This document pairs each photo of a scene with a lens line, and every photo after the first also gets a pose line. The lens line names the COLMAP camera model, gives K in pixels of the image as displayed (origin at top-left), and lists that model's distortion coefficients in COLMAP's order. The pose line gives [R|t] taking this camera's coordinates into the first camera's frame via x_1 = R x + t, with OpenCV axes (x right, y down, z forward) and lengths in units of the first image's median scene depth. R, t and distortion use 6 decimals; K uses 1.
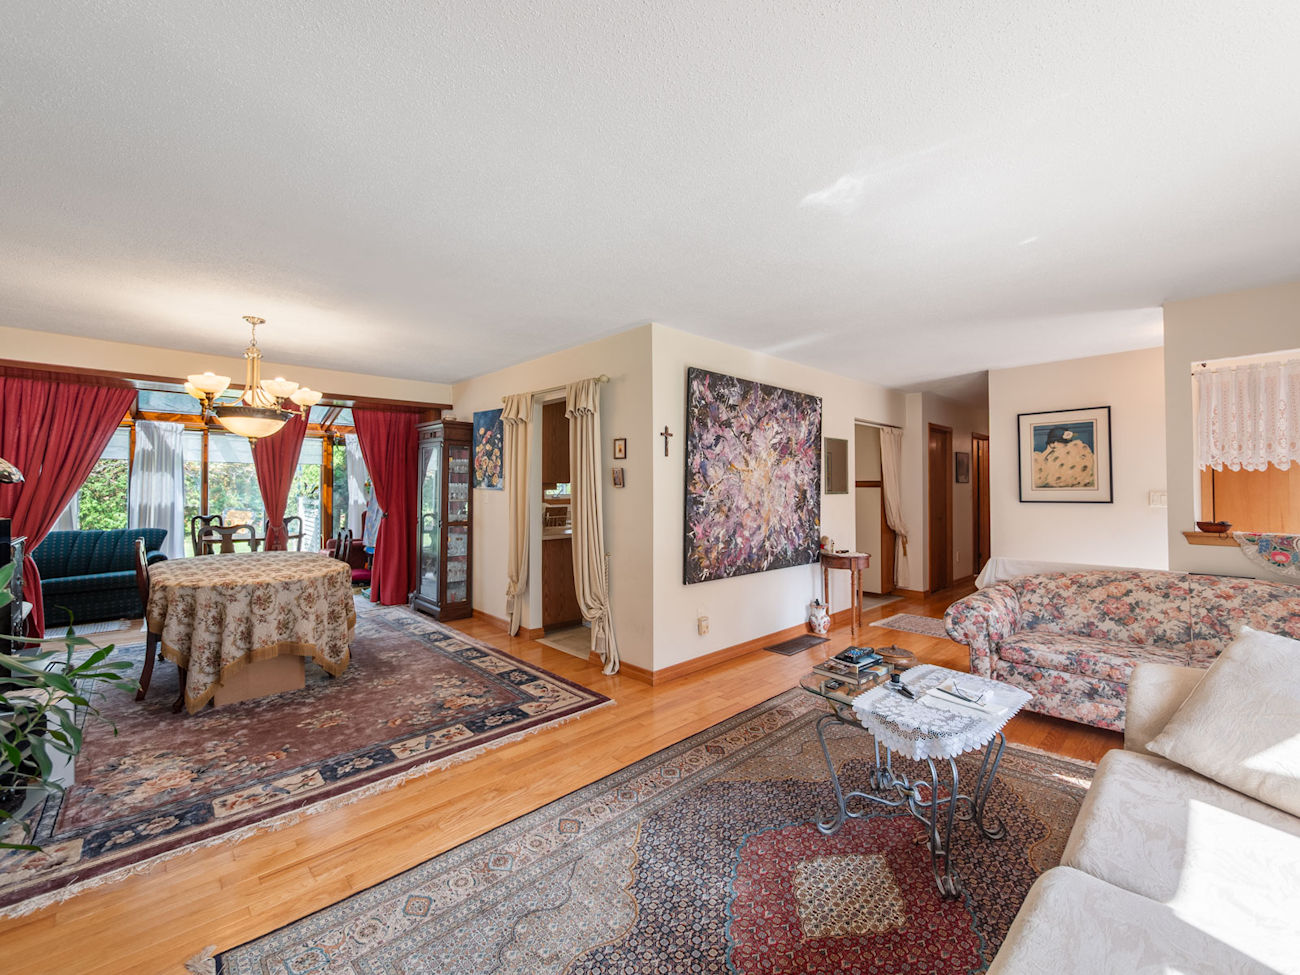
lens RADIAL K [[546.2, 0, 645.5], [0, 546.2, 479.8], [0, 0, 1]] dist [-0.005322, -0.000264]
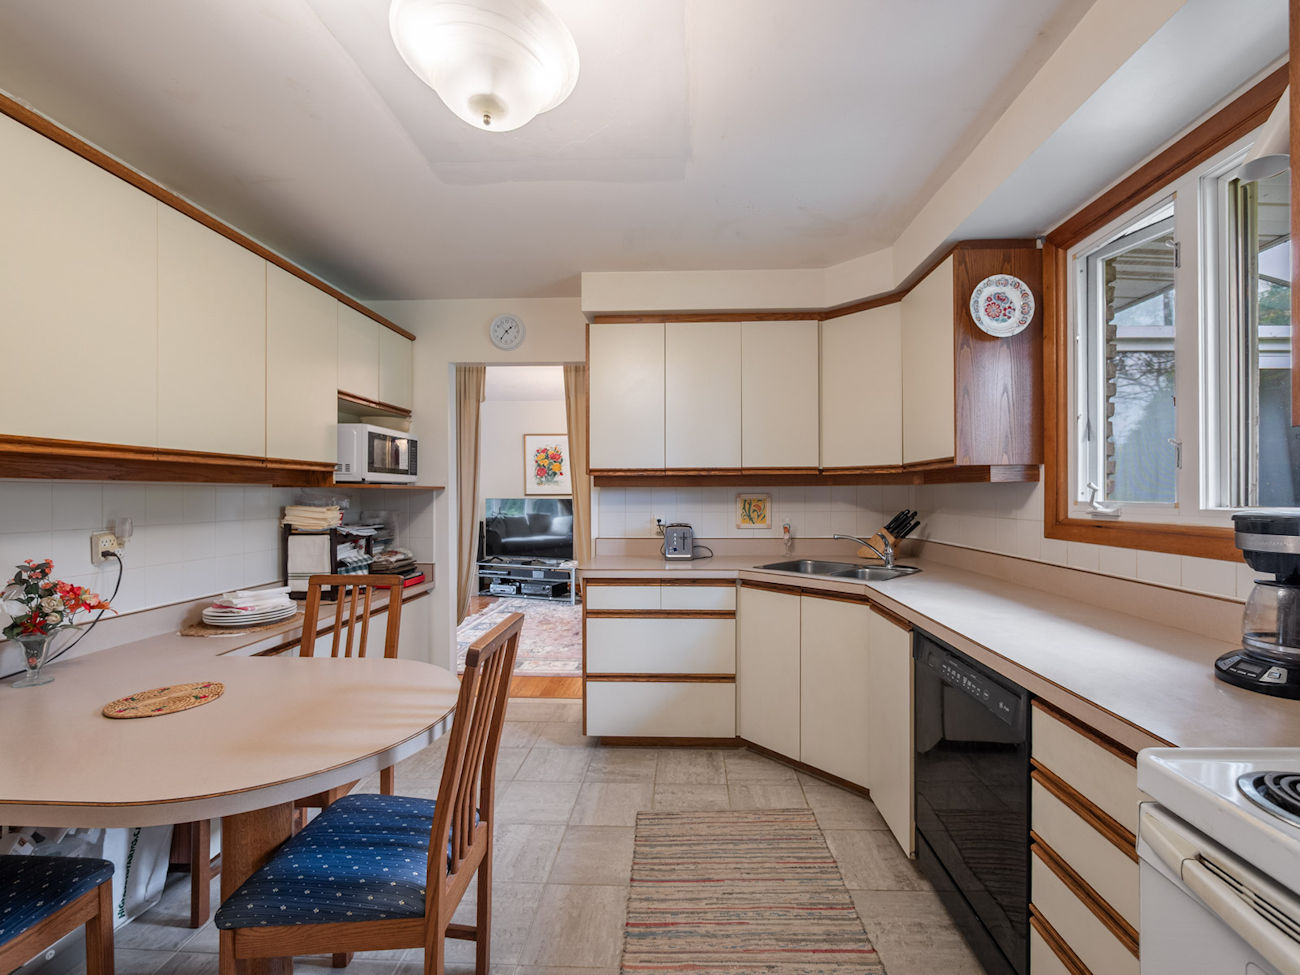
lens RADIAL K [[555.0, 0, 669.6], [0, 555.0, 493.7], [0, 0, 1]] dist [-0.002076, 0.000038]
pose [[-0.703952, 0.004811, -0.710231, 0.333349], [0.013045, 0.999896, -0.006157, 0.046835], [0.710128, -0.013599, -0.703941, 2.252459]]
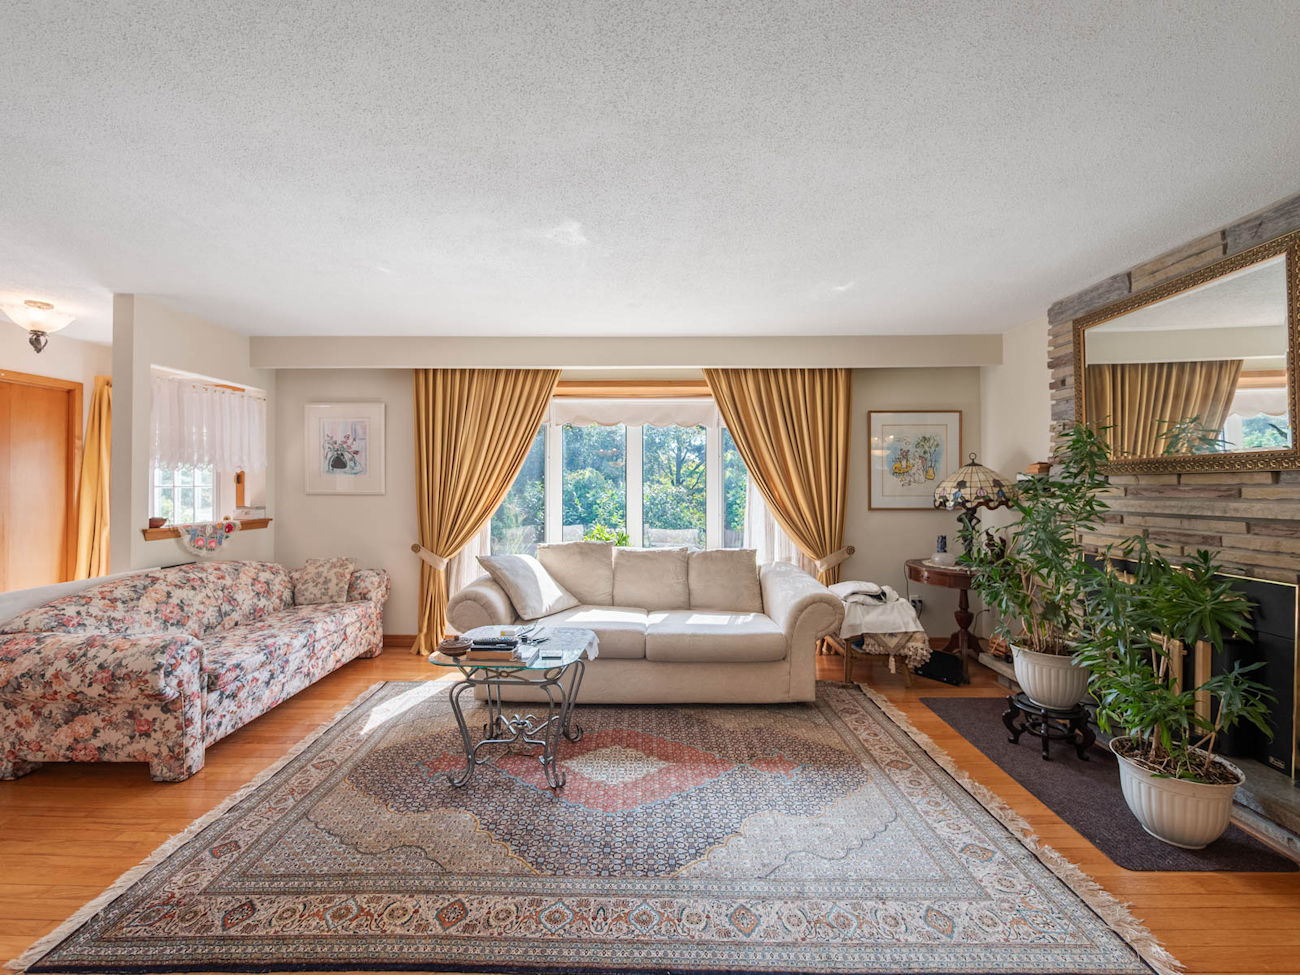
lens RADIAL K [[546.2, 0, 645.5], [0, 546.2, 479.8], [0, 0, 1]] dist [-0.005322, -0.000264]
pose [[-0.720889, 0.011278, 0.692959, -0.366742], [-0.007512, 0.999682, -0.024085, 0.020910], [-0.693010, -0.022568, -0.720574, 1.054295]]
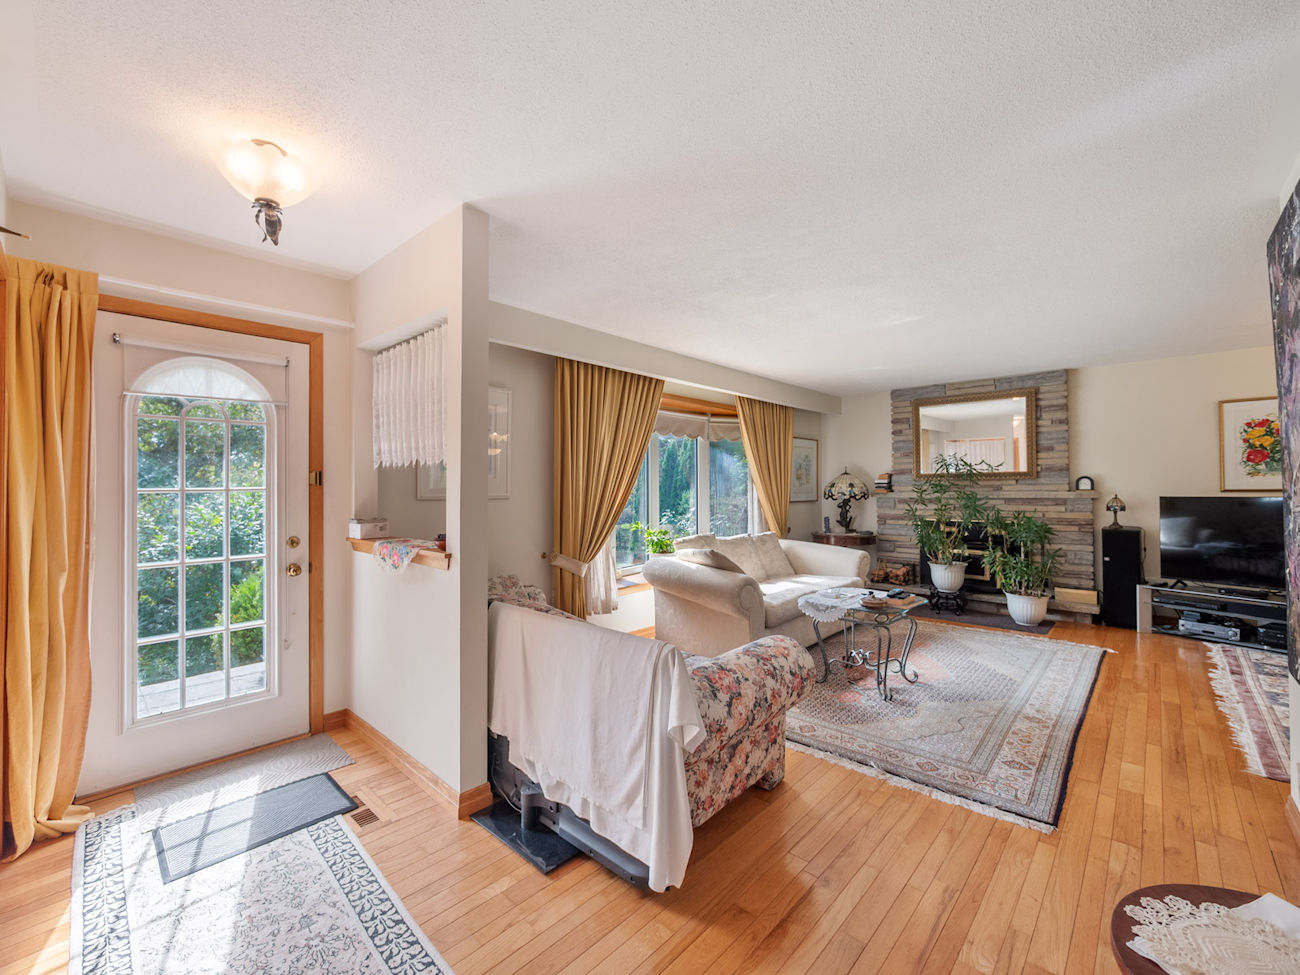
lens RADIAL K [[553.5, 0, 645.5], [0, 553.5, 482.6], [0, 0, 1]] dist [-0.004277, 0.000140]
pose [[-0.997488, 0.008418, -0.070337, 0.800725], [0.010133, 0.999659, -0.024056, 0.028552], [0.070110, -0.024708, -0.997233, 1.678442]]
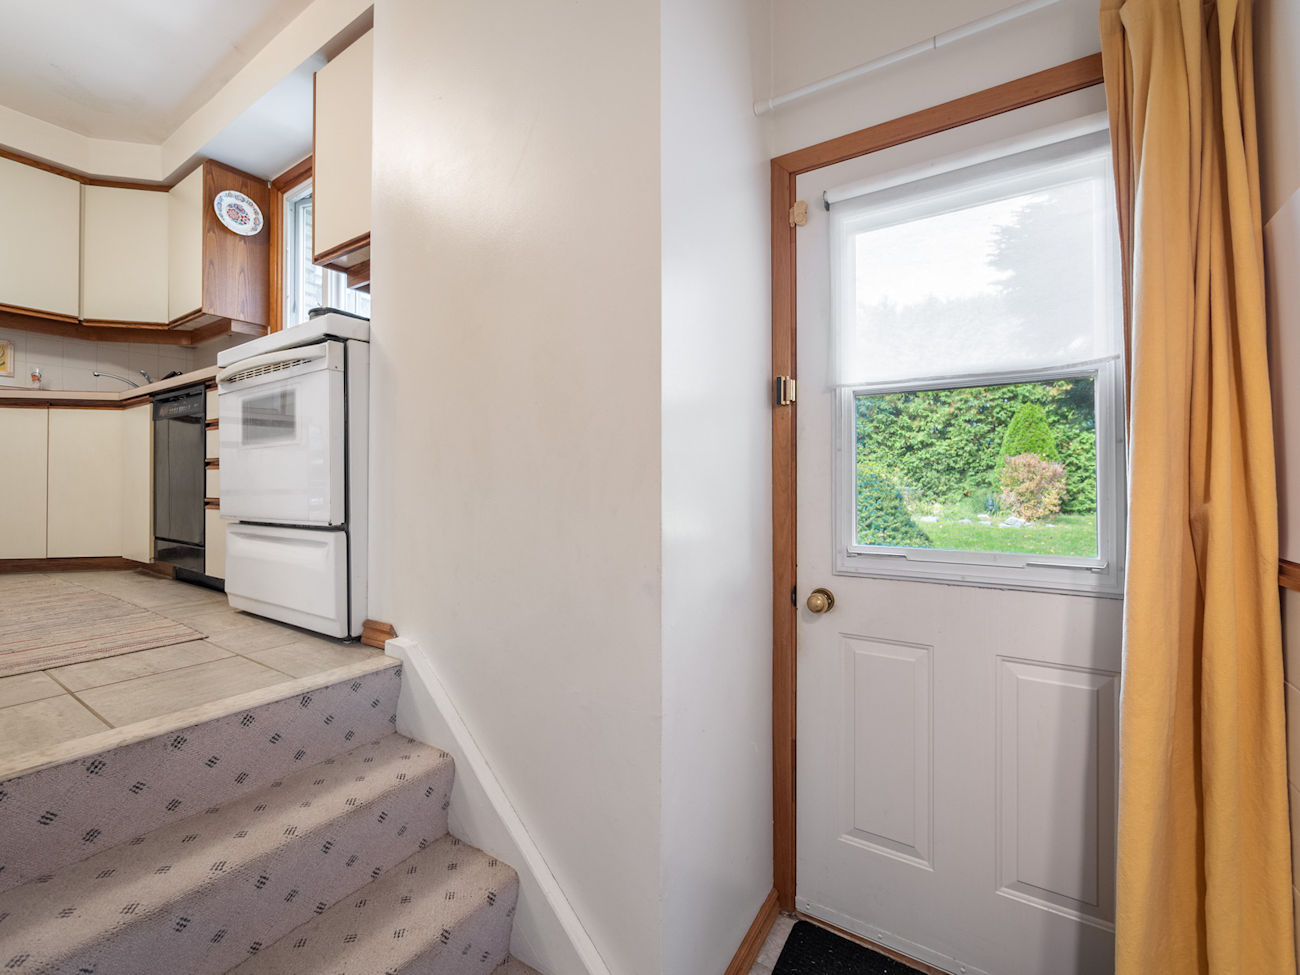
lens RADIAL K [[546.2, 0, 645.5], [0, 546.2, 479.8], [0, 0, 1]] dist [-0.005322, -0.000264]
pose [[0.242708, -0.002963, -0.970095, 0.686434], [0.009214, 0.999957, -0.000749, 0.294663], [0.970056, -0.008756, 0.242725, 2.521468]]
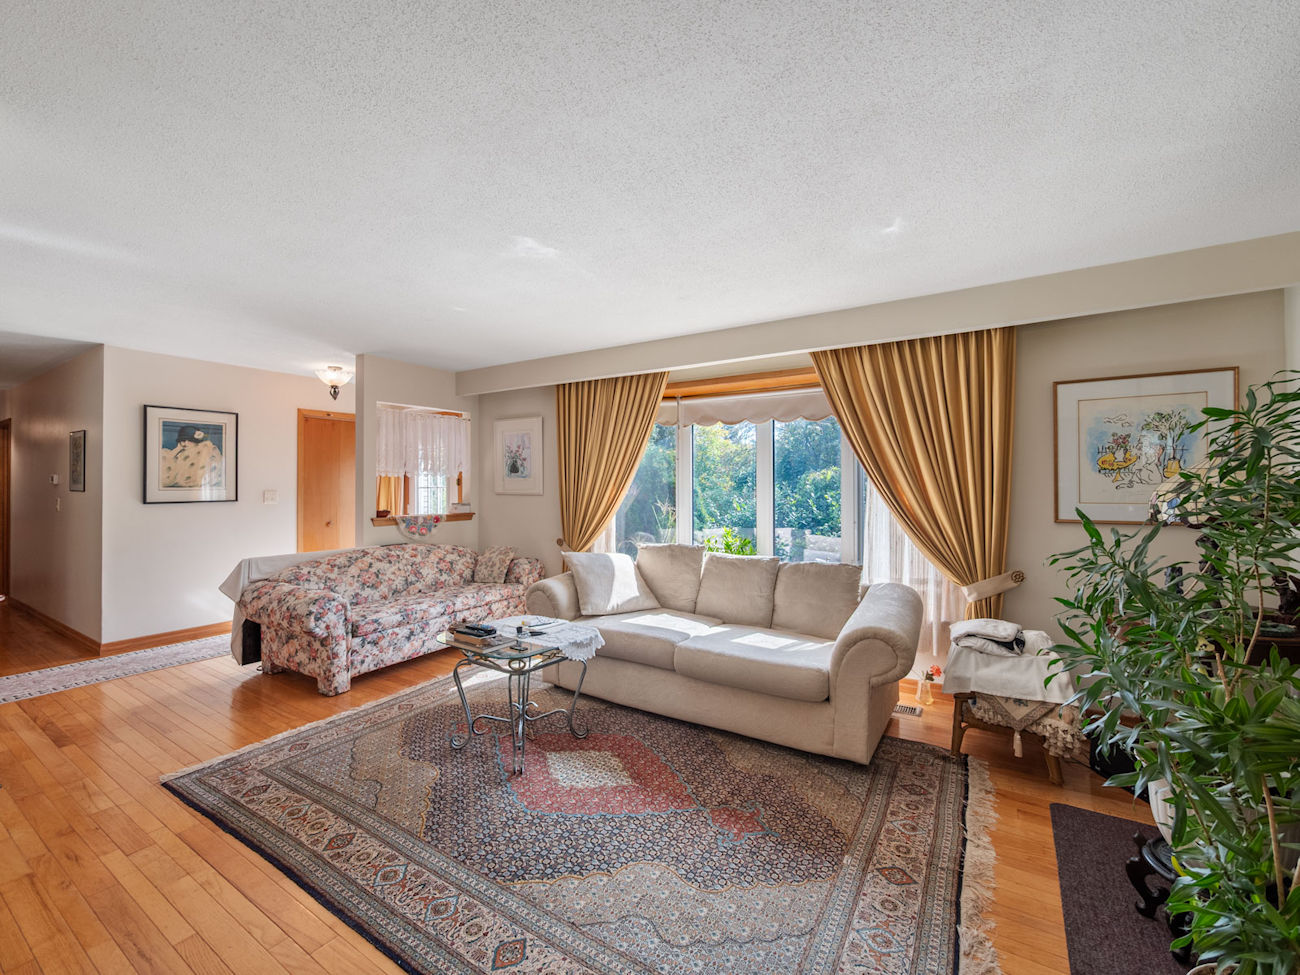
lens RADIAL K [[546.2, 0, 645.5], [0, 546.2, 479.8], [0, 0, 1]] dist [-0.005322, -0.000264]
pose [[-0.248783, 0.014476, 0.968451, -0.564376], [-0.012776, 0.999752, -0.018226, 0.011420], [-0.968475, -0.016908, -0.248536, 0.643343]]
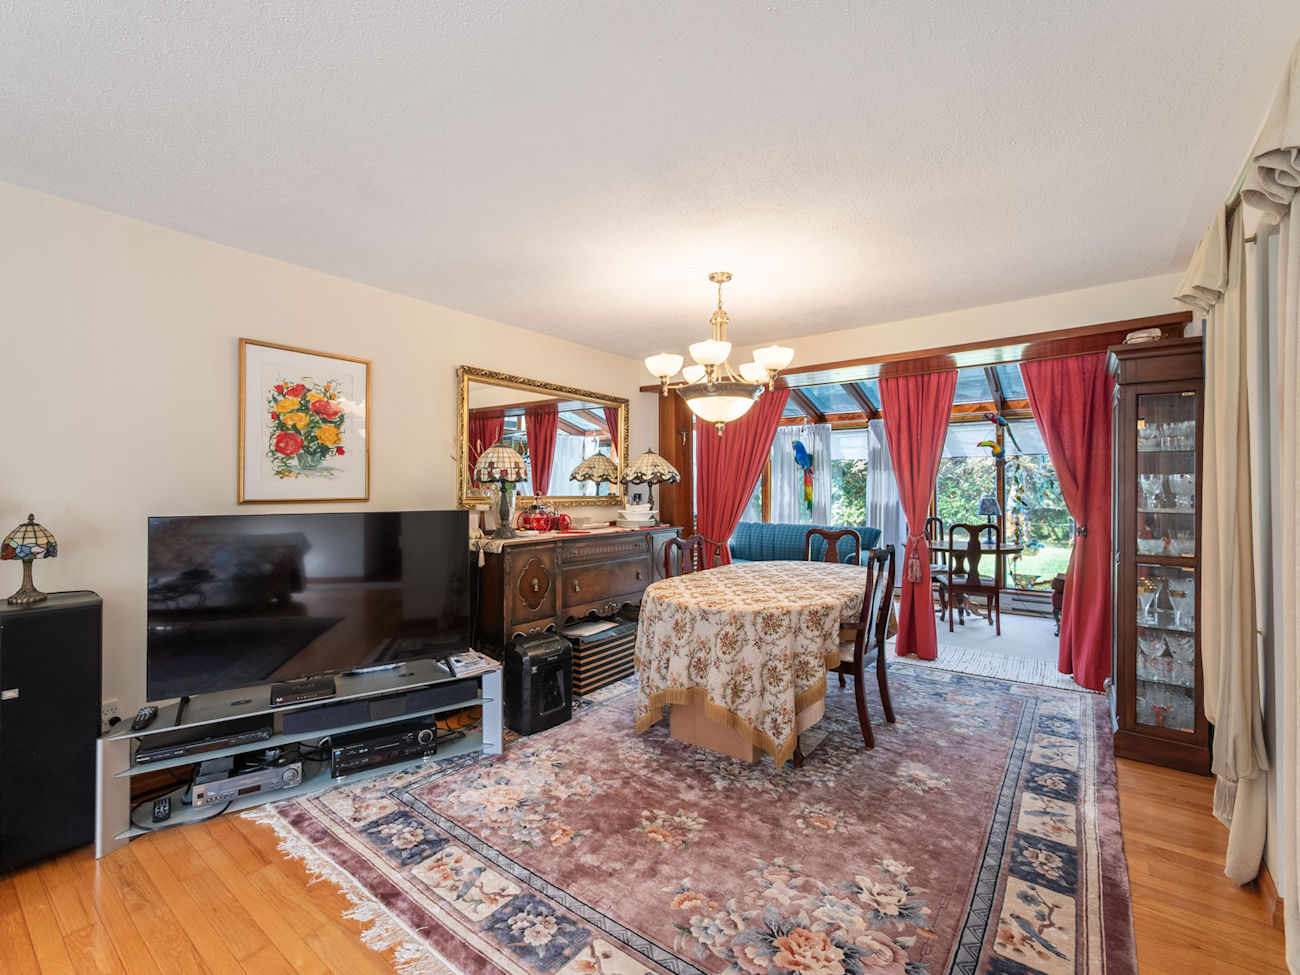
lens RADIAL K [[578.4, 0, 647.2], [0, 578.4, 482.0], [0, 0, 1]] dist [-0.002403, 0.000244]
pose [[0.166759, -0.011772, -0.985927, 0.112635], [0.015717, 0.999833, -0.009279, 0.018076], [0.985872, -0.013949, 0.166917, 0.791051]]
